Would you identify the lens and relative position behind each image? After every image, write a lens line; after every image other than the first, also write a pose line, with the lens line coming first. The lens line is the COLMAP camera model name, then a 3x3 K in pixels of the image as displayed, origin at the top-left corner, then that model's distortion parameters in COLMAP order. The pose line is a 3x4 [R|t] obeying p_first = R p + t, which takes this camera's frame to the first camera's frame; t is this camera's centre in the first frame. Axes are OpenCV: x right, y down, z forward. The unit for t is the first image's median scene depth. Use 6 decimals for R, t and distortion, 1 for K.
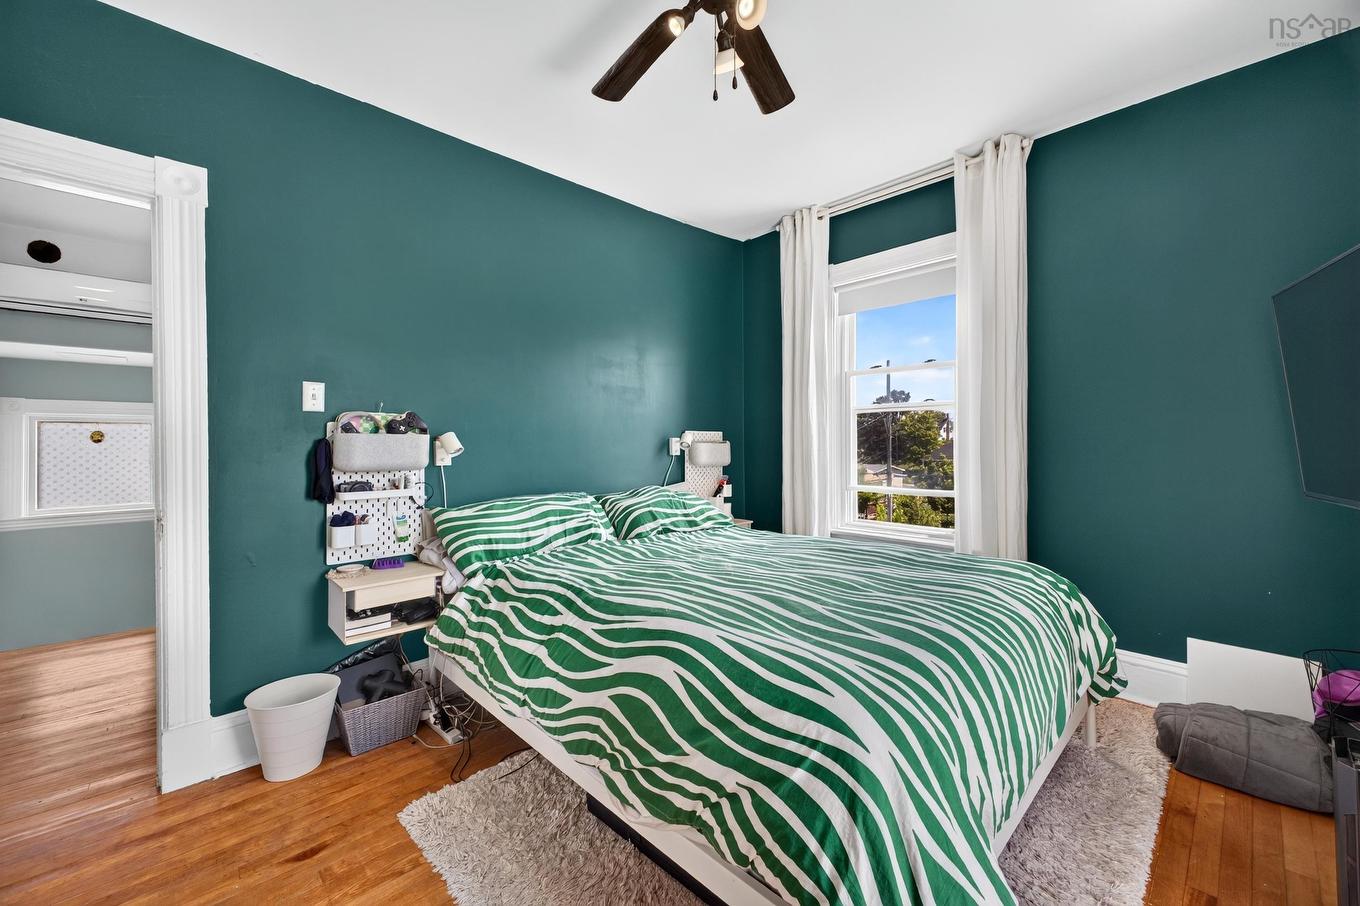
lens RADIAL K [[534.5, 0, 682.6], [0, 534.5, 445.4], [0, 0, 1]] dist [0.004778, -0.000563]
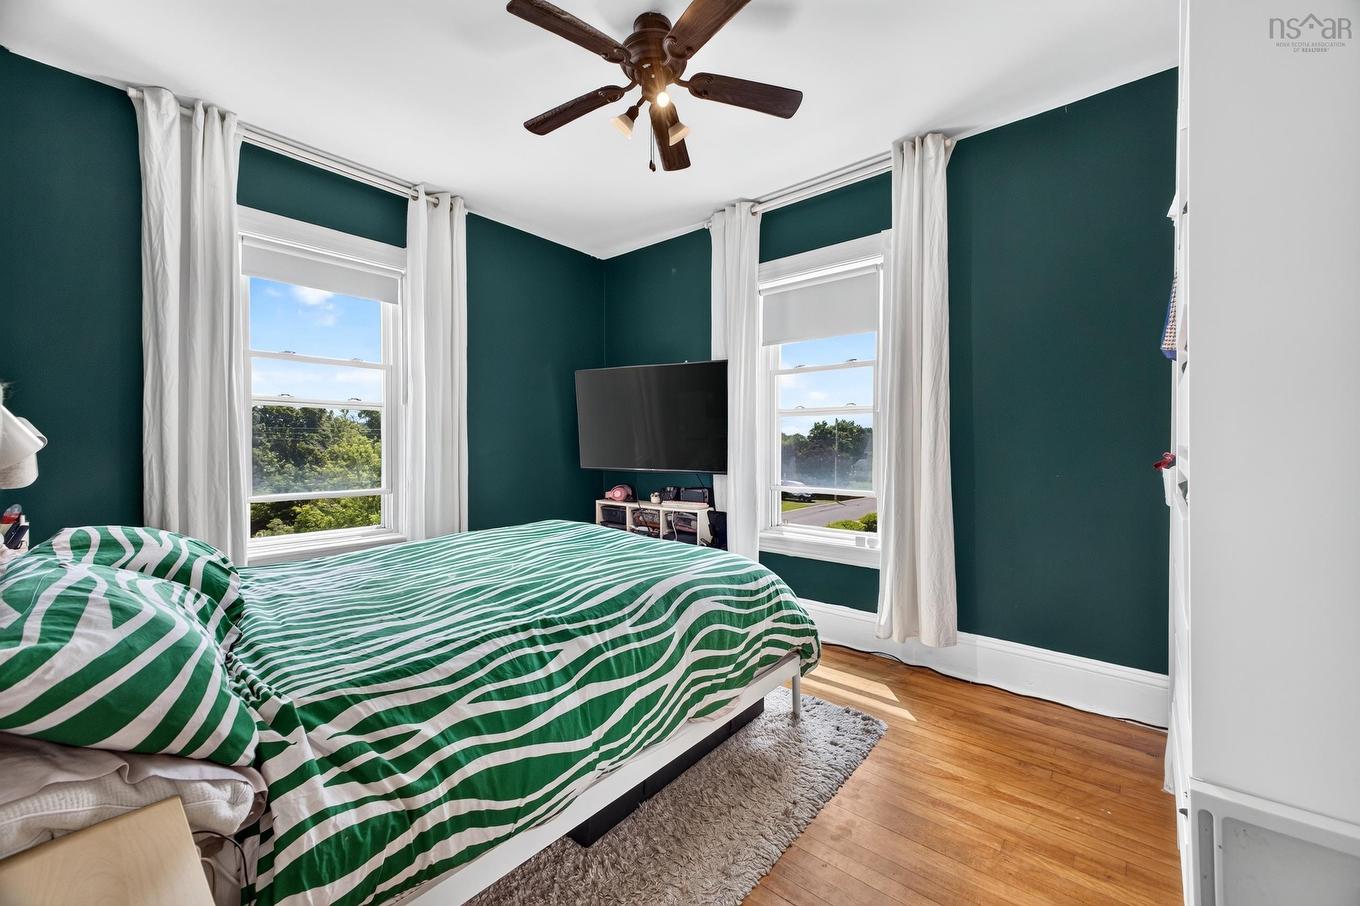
lens RADIAL K [[534.5, 0, 682.6], [0, 534.5, 445.4], [0, 0, 1]] dist [0.004778, -0.000563]
pose [[-0.084285, -0.001514, 0.996441, -0.969468], [0.006250, 0.999978, 0.002048, 0.005795], [-0.996422, 0.006400, -0.084274, 0.819461]]
